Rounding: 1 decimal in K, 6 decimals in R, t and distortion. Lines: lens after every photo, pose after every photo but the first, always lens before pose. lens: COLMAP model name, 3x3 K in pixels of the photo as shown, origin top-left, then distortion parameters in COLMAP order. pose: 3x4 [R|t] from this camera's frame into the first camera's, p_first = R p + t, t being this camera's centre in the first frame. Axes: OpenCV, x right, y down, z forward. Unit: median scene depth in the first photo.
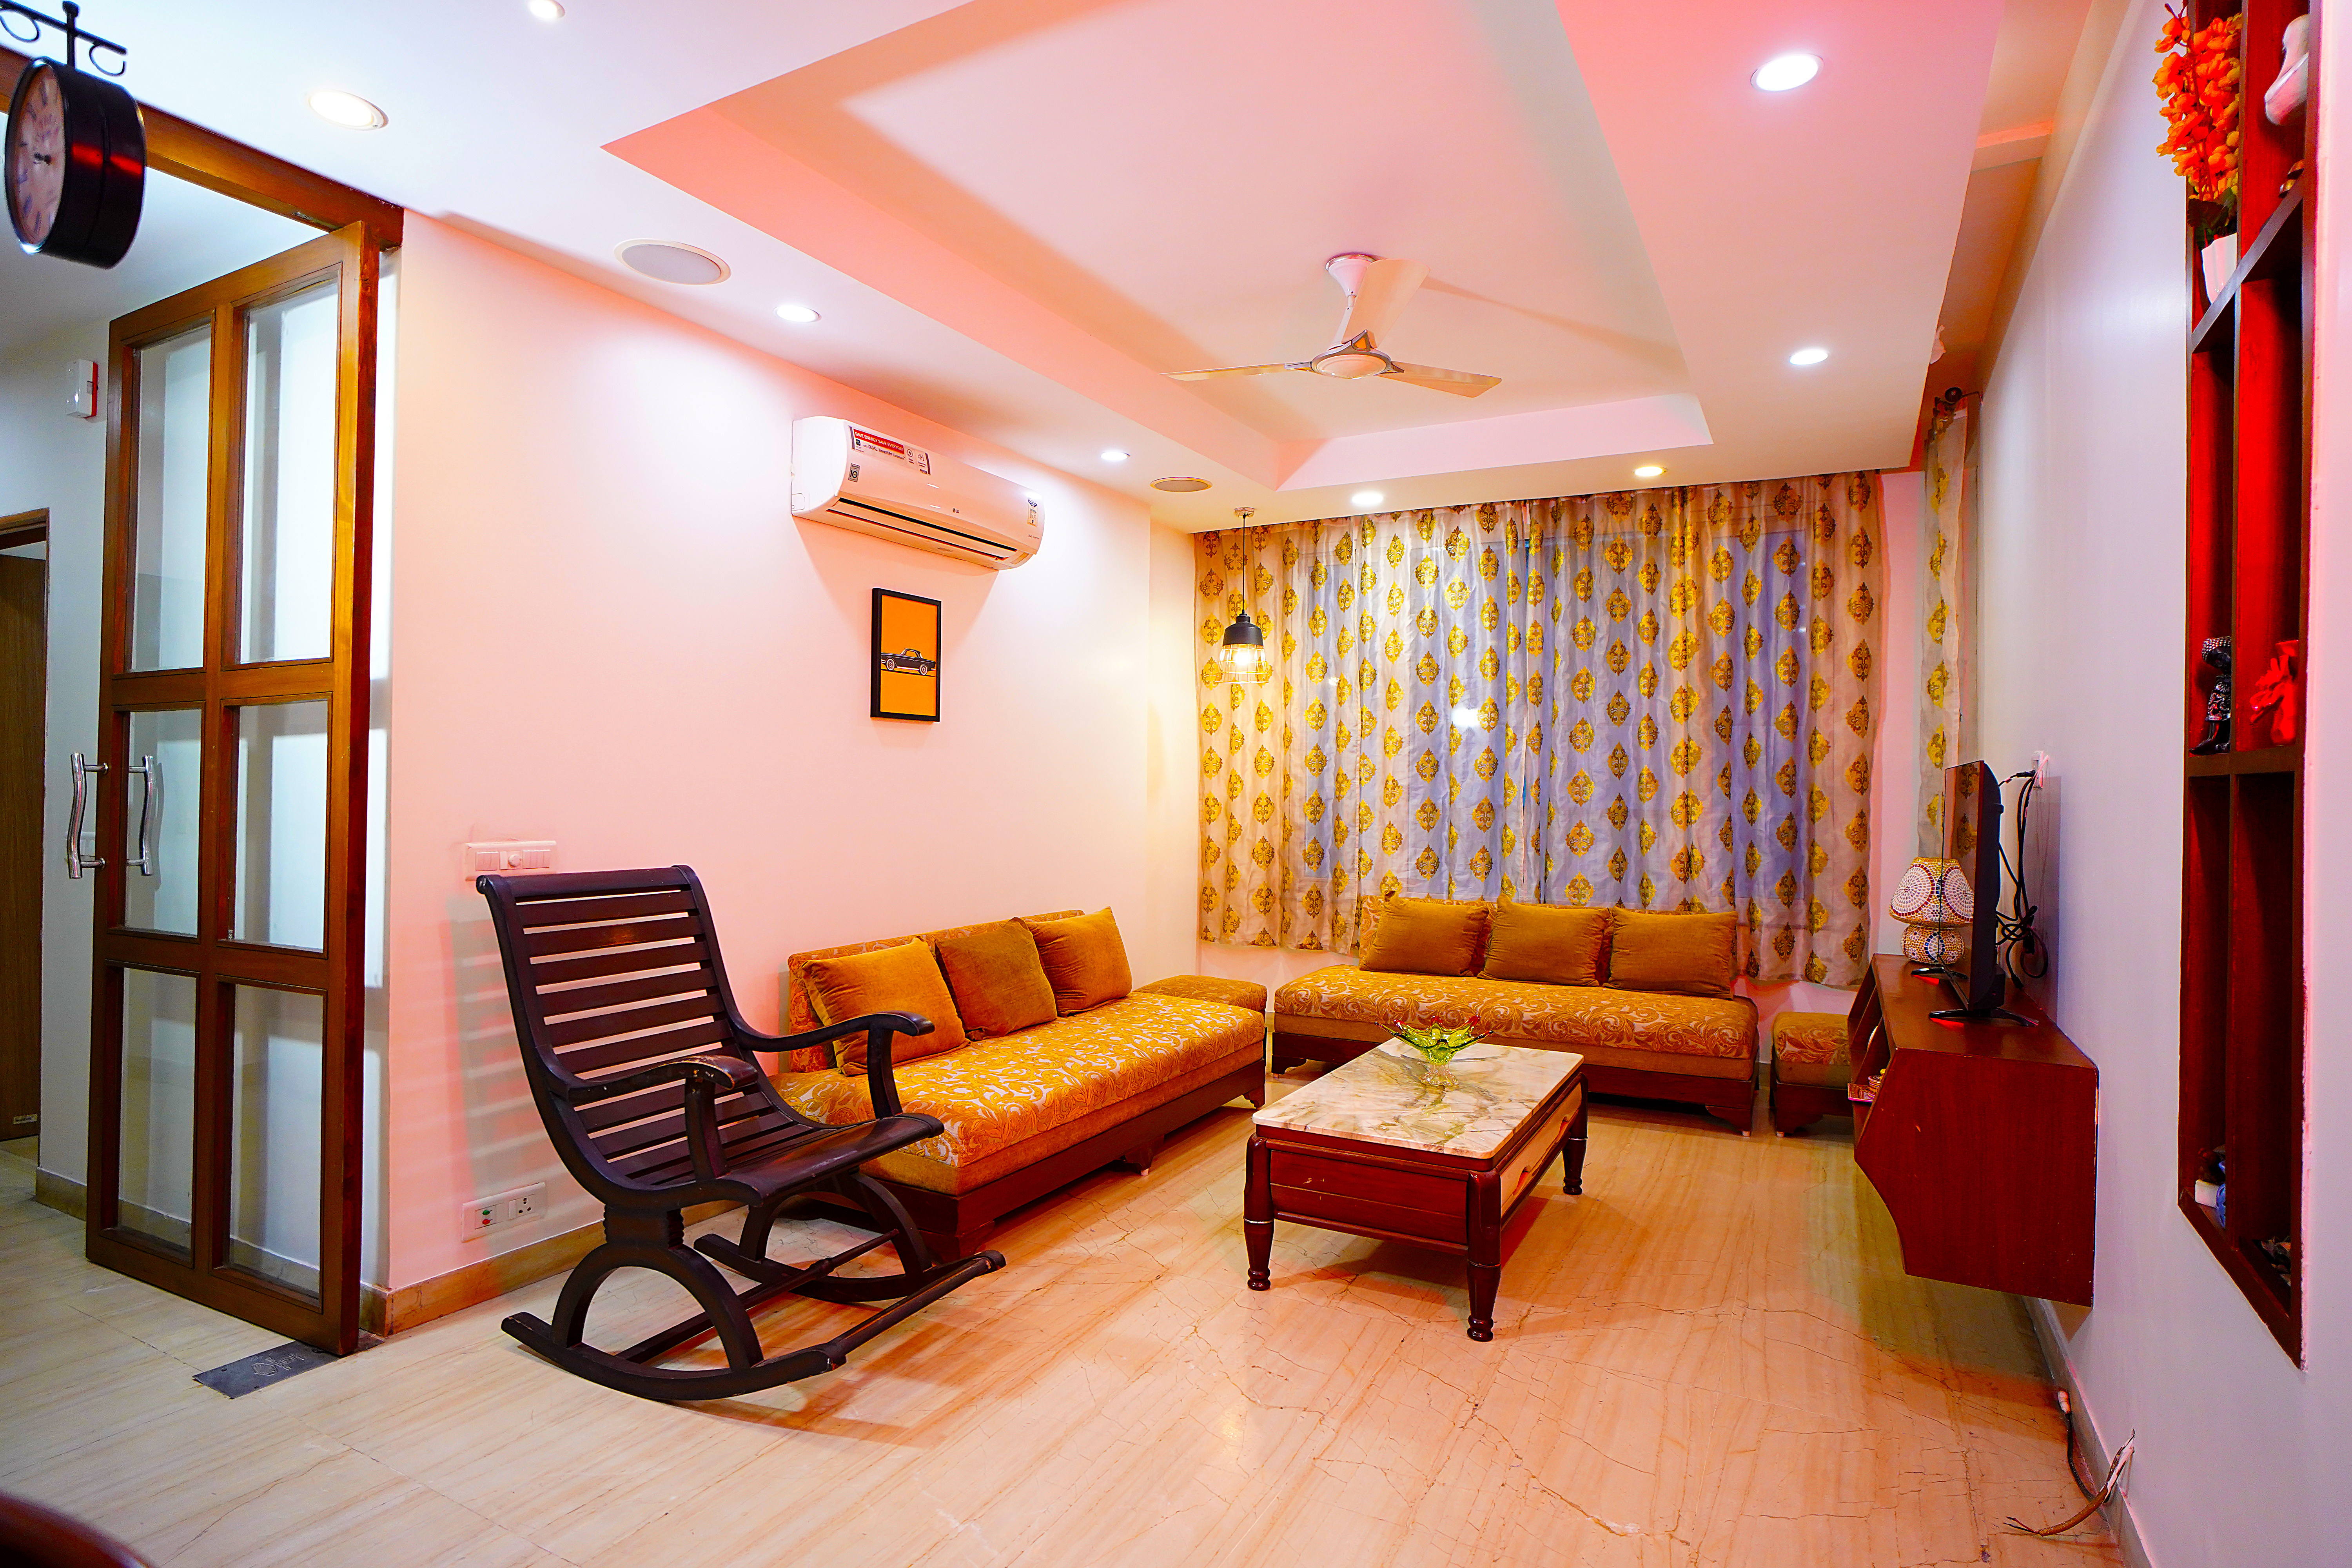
lens RADIAL K [[1233.4, 0, 1171.1], [0, 1233.4, 777.6], [0, 0, 1]] dist [-0.057003, 0.029531]
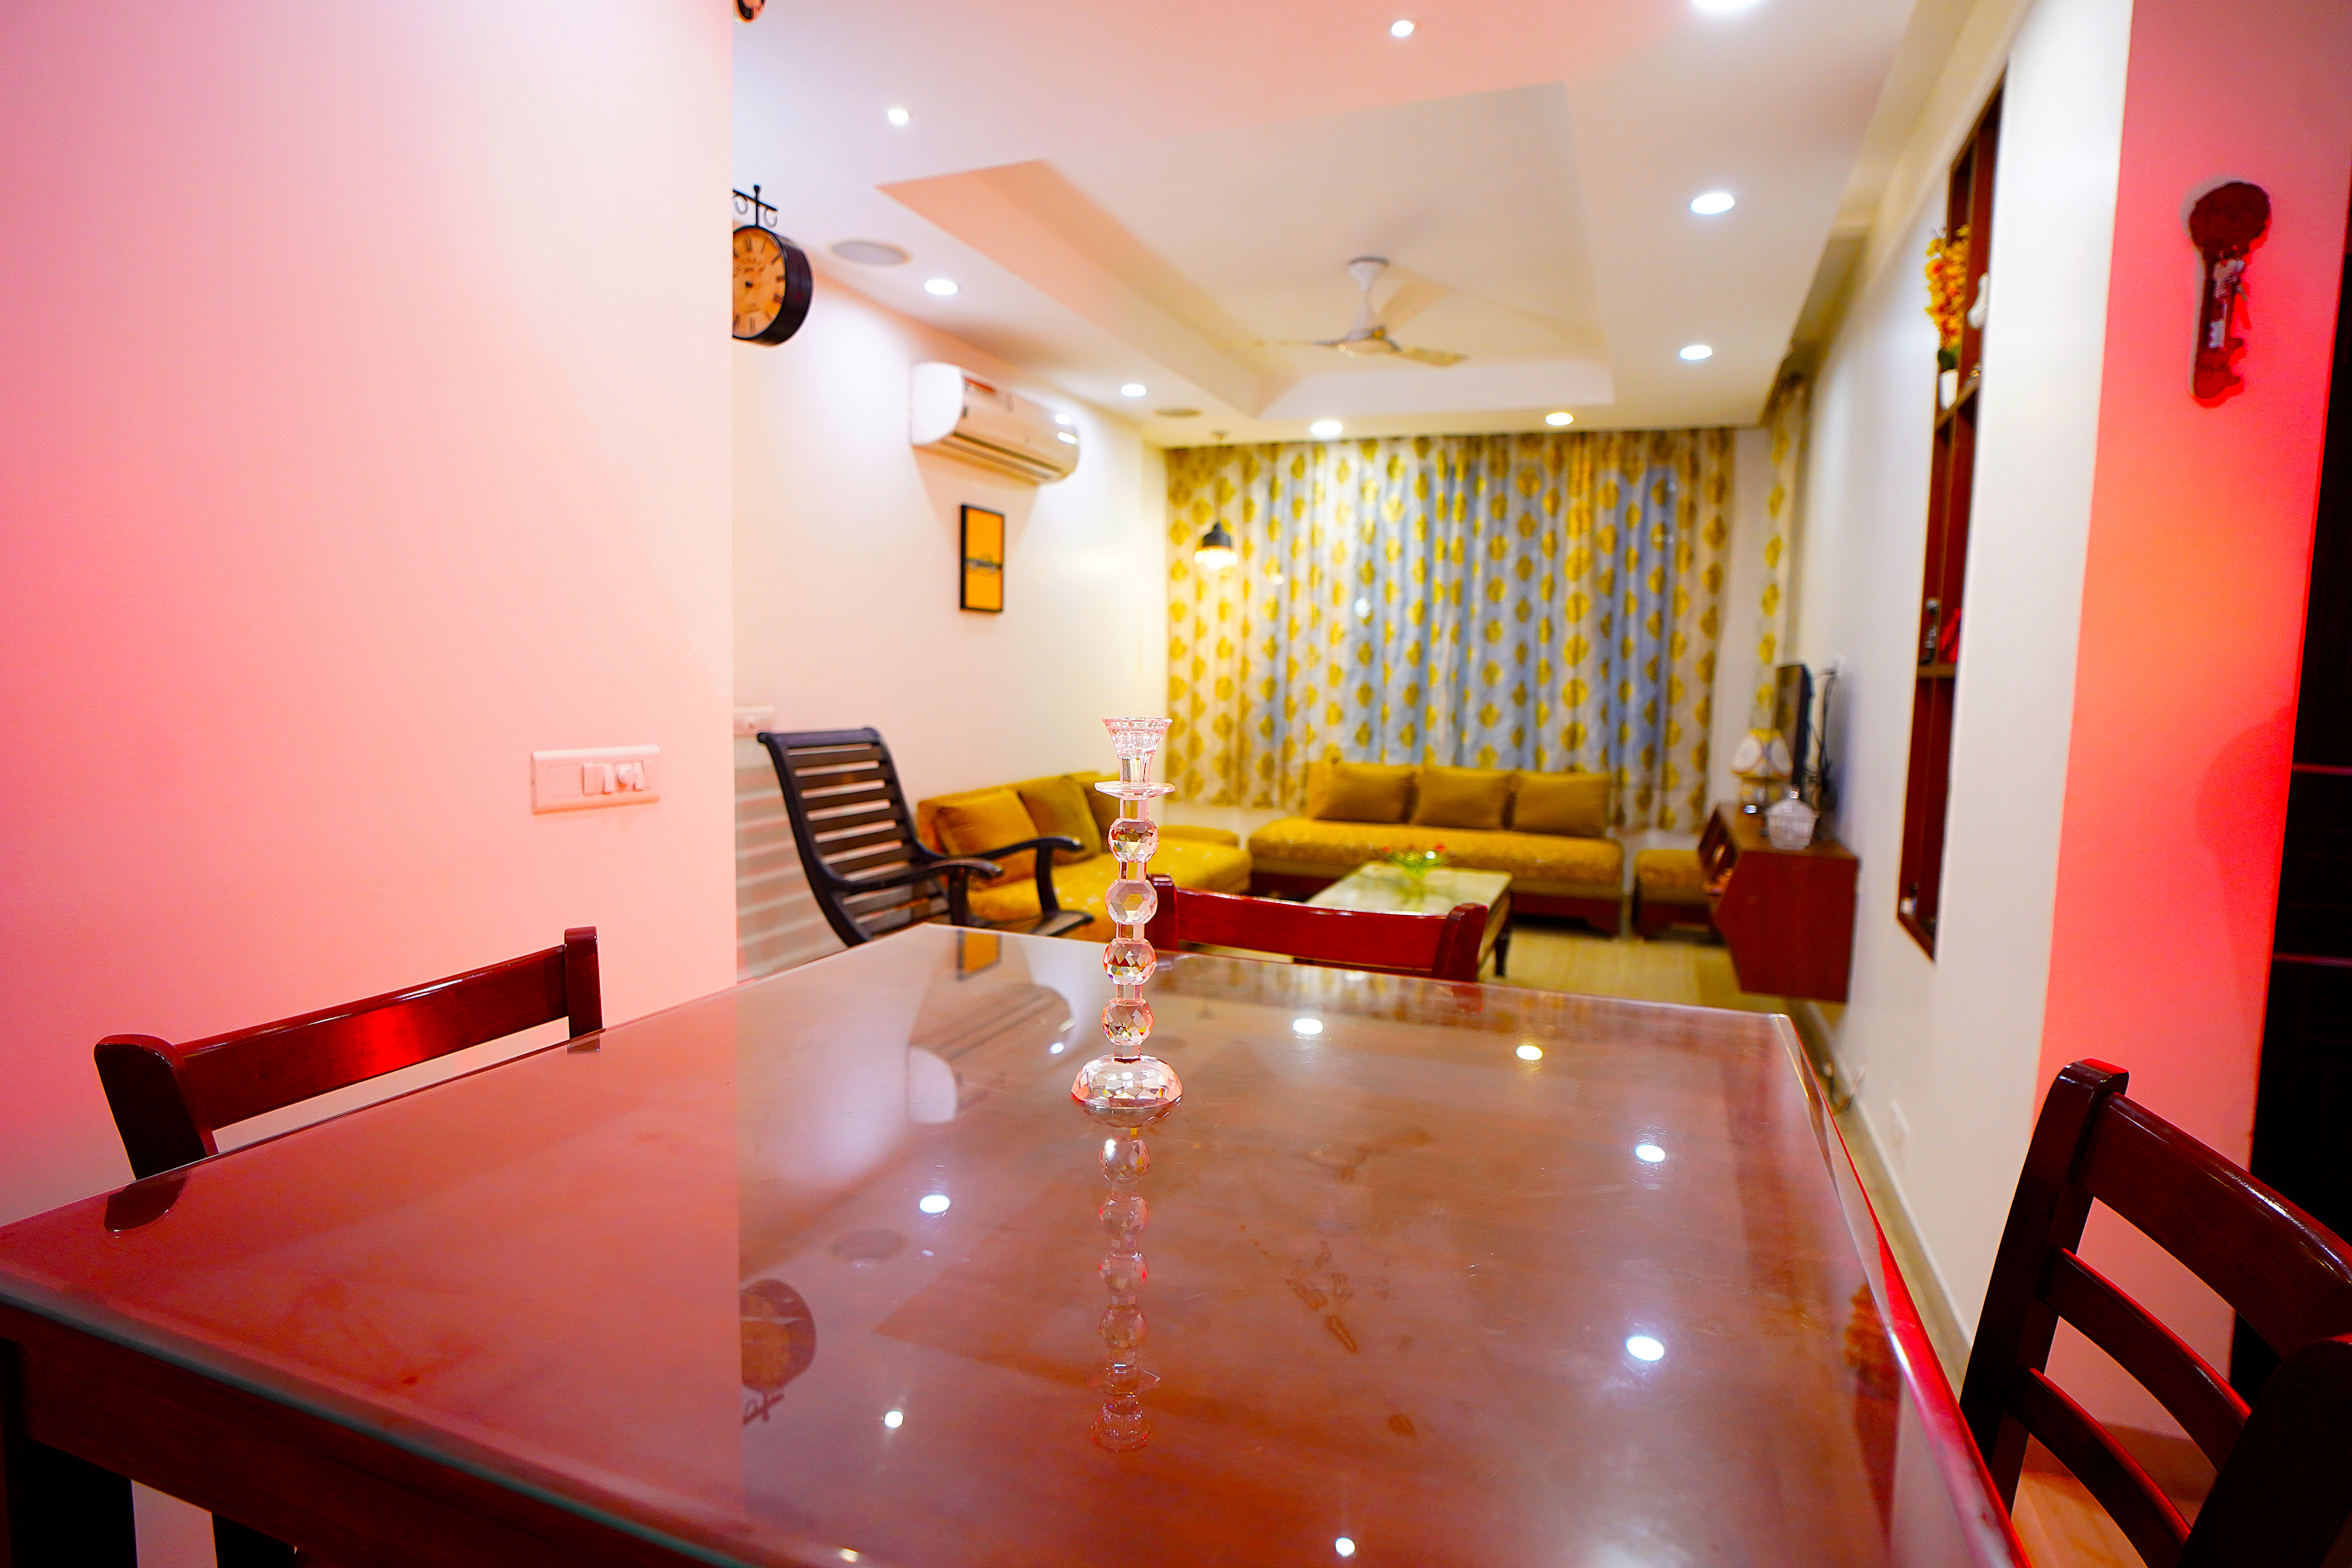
lens RADIAL K [[1234.6, 0, 1177.2], [0, 1234.6, 778.1], [0, 0, 1]] dist [-0.054388, 0.027838]
pose [[0.991681, 0.001415, 0.128709, -0.142757], [-0.013939, 0.995239, 0.096458, -0.002900], [-0.127959, -0.097450, 0.986980, -0.197318]]
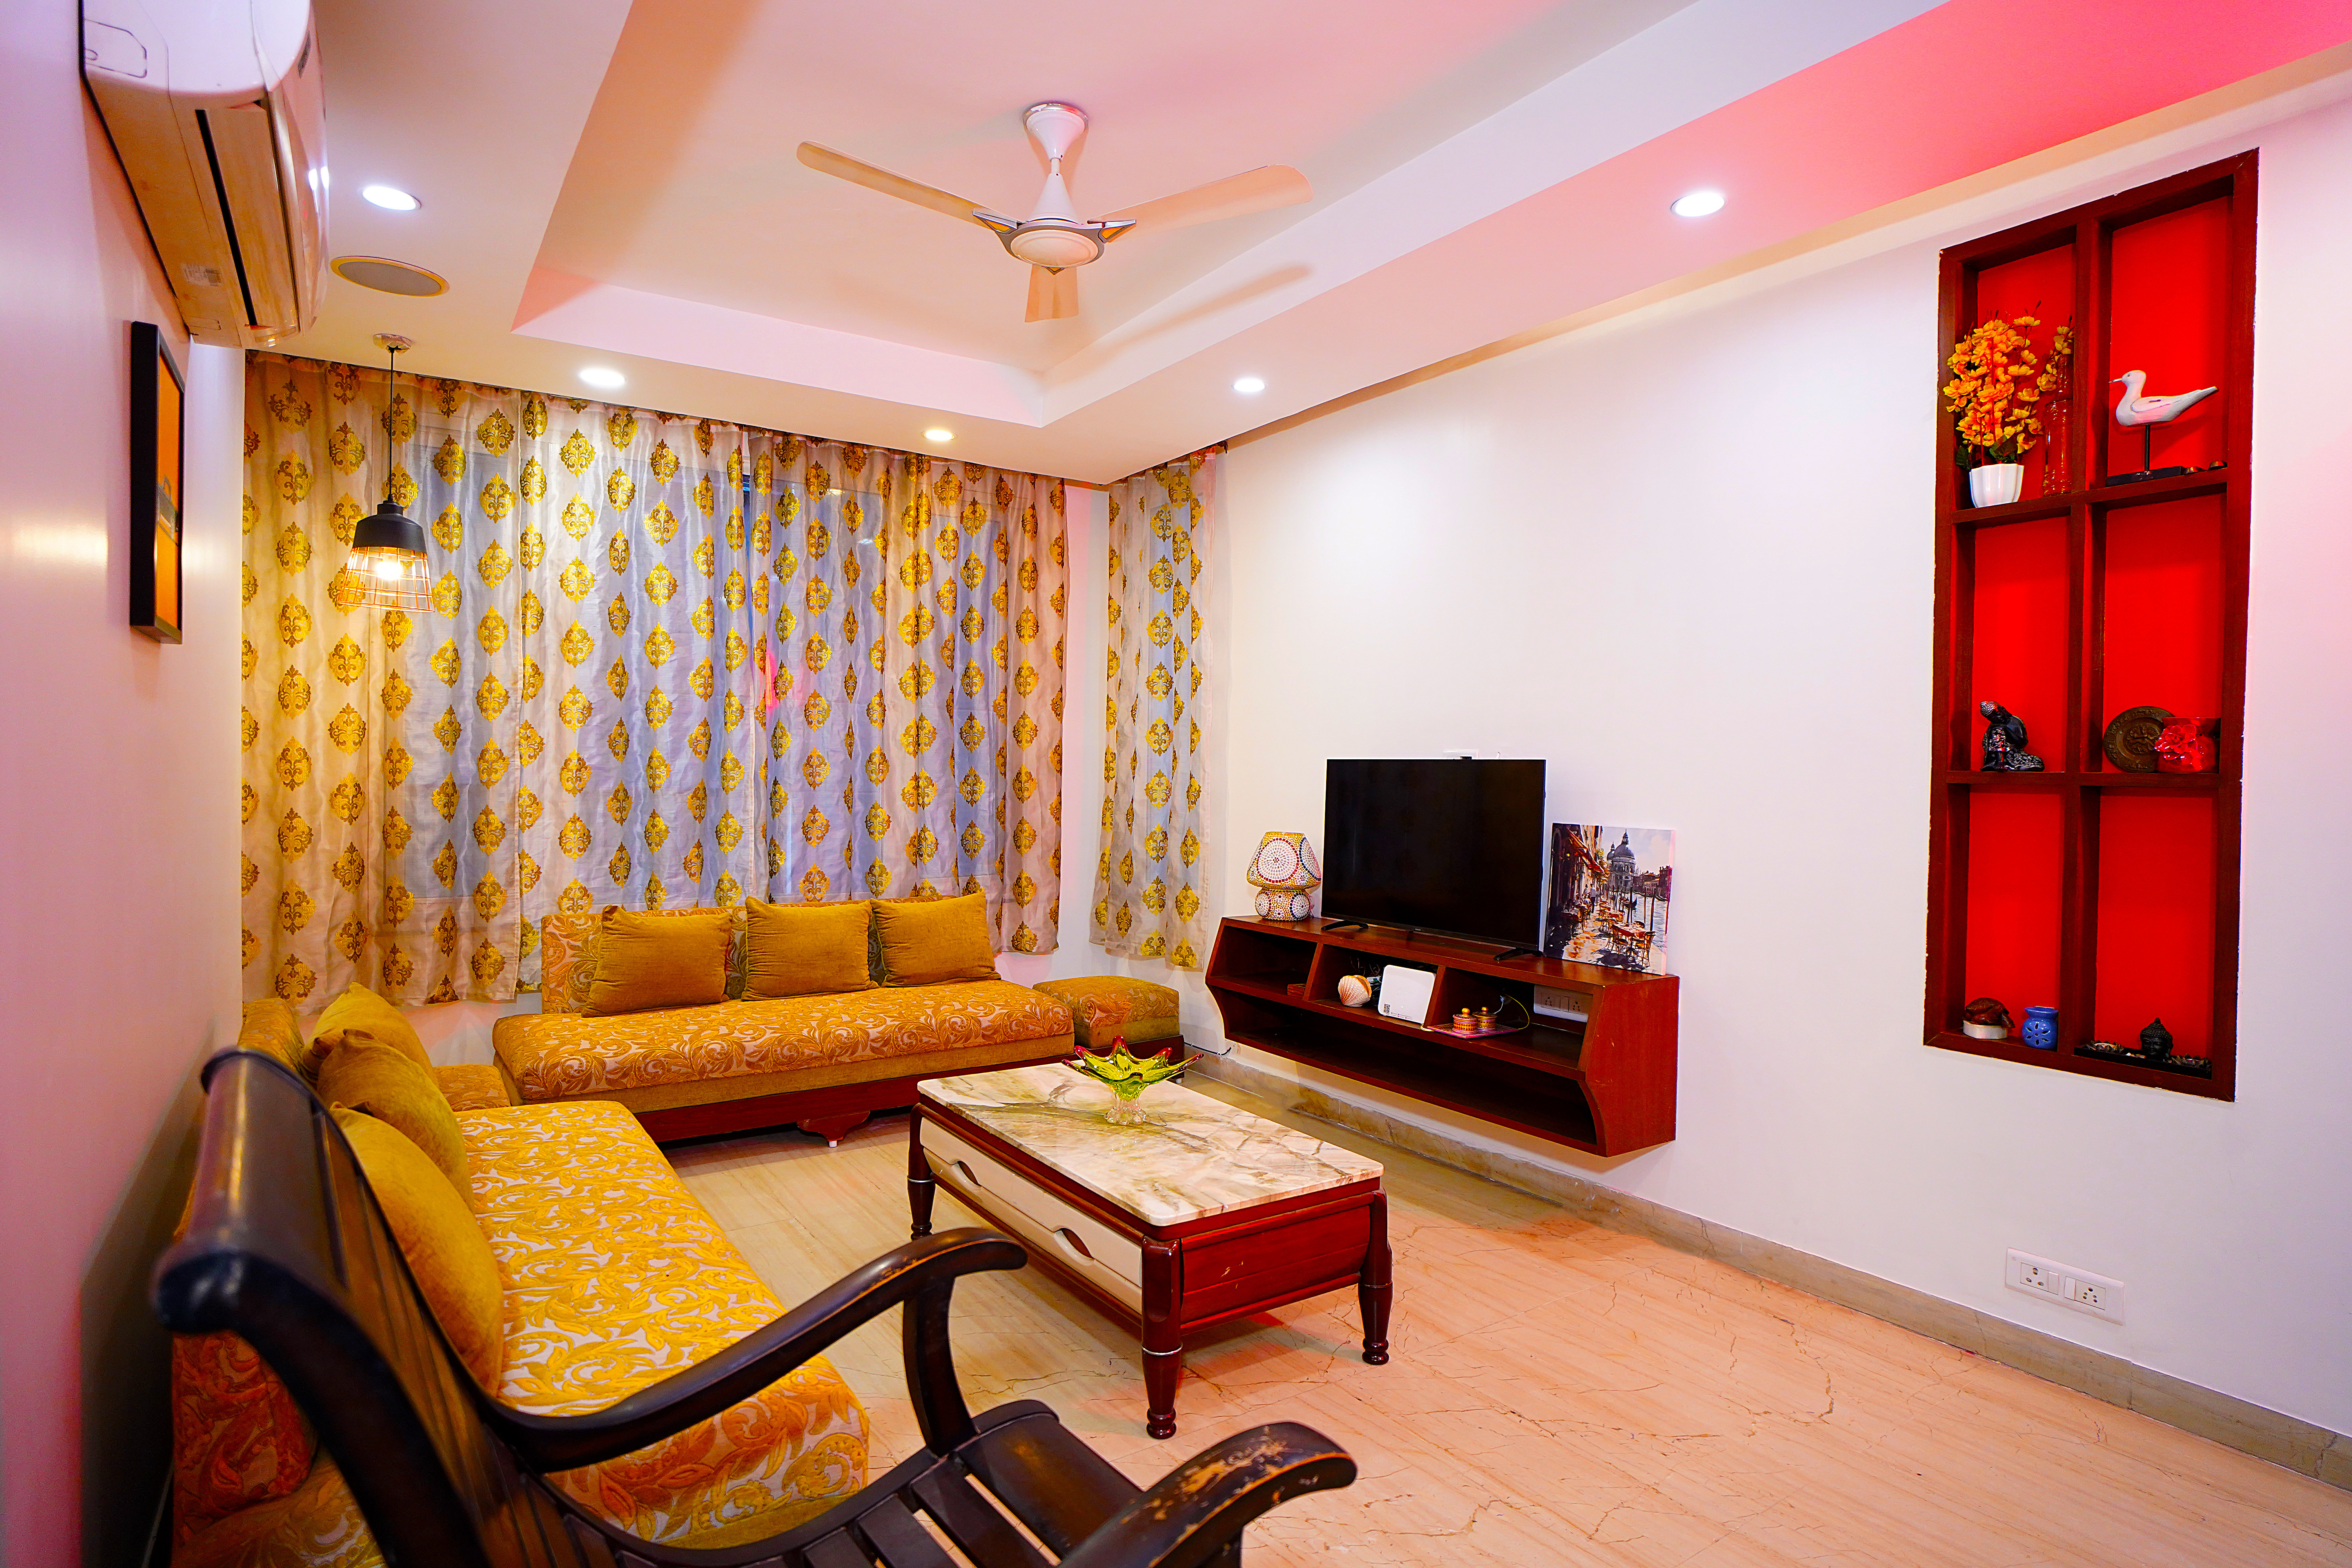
lens RADIAL K [[1233.4, 0, 1171.1], [0, 1233.4, 777.6], [0, 0, 1]] dist [-0.057003, 0.029531]
pose [[0.457169, -0.012423, 0.889293, -0.348723], [-0.014570, 0.999664, 0.021455, -0.008473], [-0.889260, -0.022766, 0.456835, 0.375579]]
